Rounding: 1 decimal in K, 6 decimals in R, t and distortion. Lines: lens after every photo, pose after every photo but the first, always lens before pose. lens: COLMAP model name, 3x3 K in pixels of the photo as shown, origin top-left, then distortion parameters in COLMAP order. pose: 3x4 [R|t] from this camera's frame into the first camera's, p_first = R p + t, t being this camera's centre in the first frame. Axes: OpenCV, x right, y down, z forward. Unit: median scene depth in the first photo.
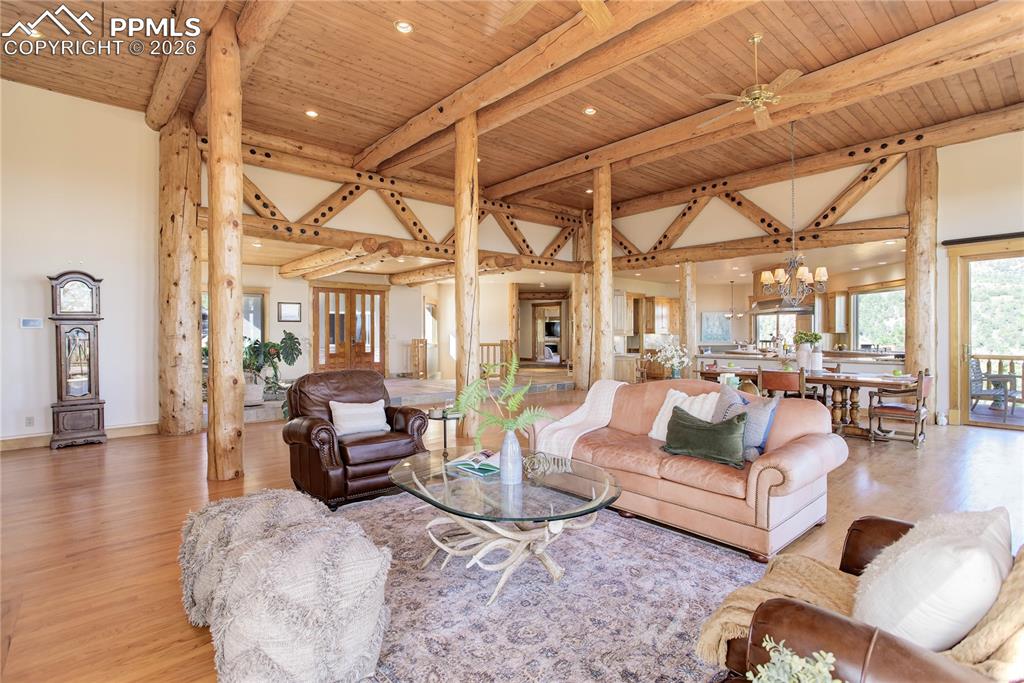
lens RADIAL K [[501.3, 0, 513.9], [0, 501.3, 335.7], [0, 0, 1]] dist [-0.008606, 0.005580]
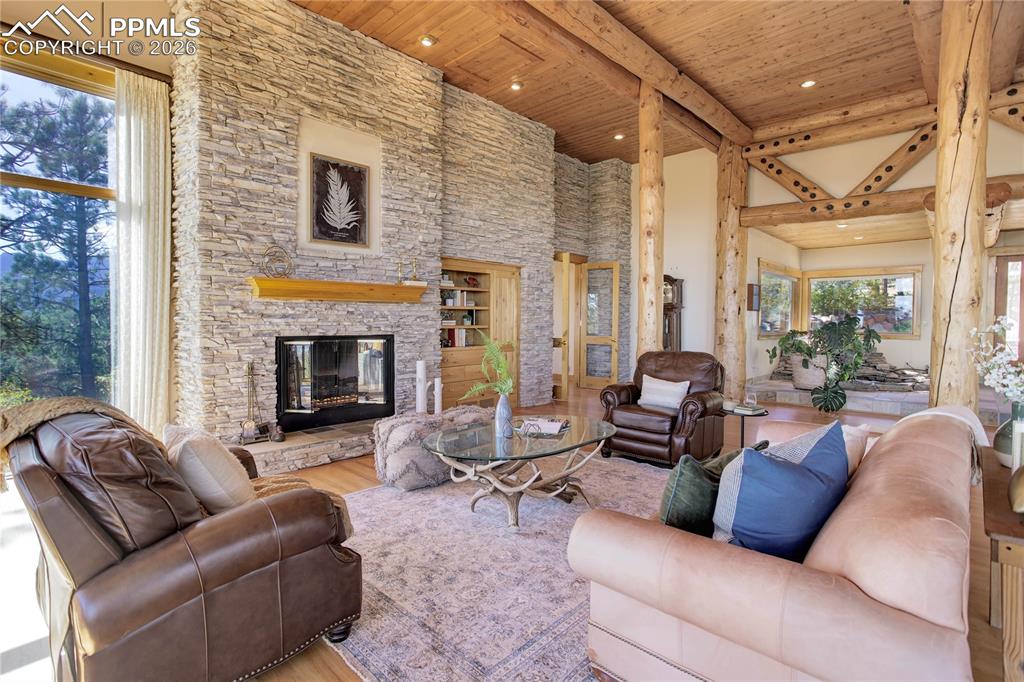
lens RADIAL K [[501.3, 0, 510.8], [0, 501.3, 330.3], [0, 0, 1]] dist [-0.008606, 0.005580]
pose [[0.086598, 0.031279, -0.995752, 1.454737], [-0.007538, 0.999499, 0.030741, -0.018380], [0.996215, 0.004844, 0.086790, 1.060632]]
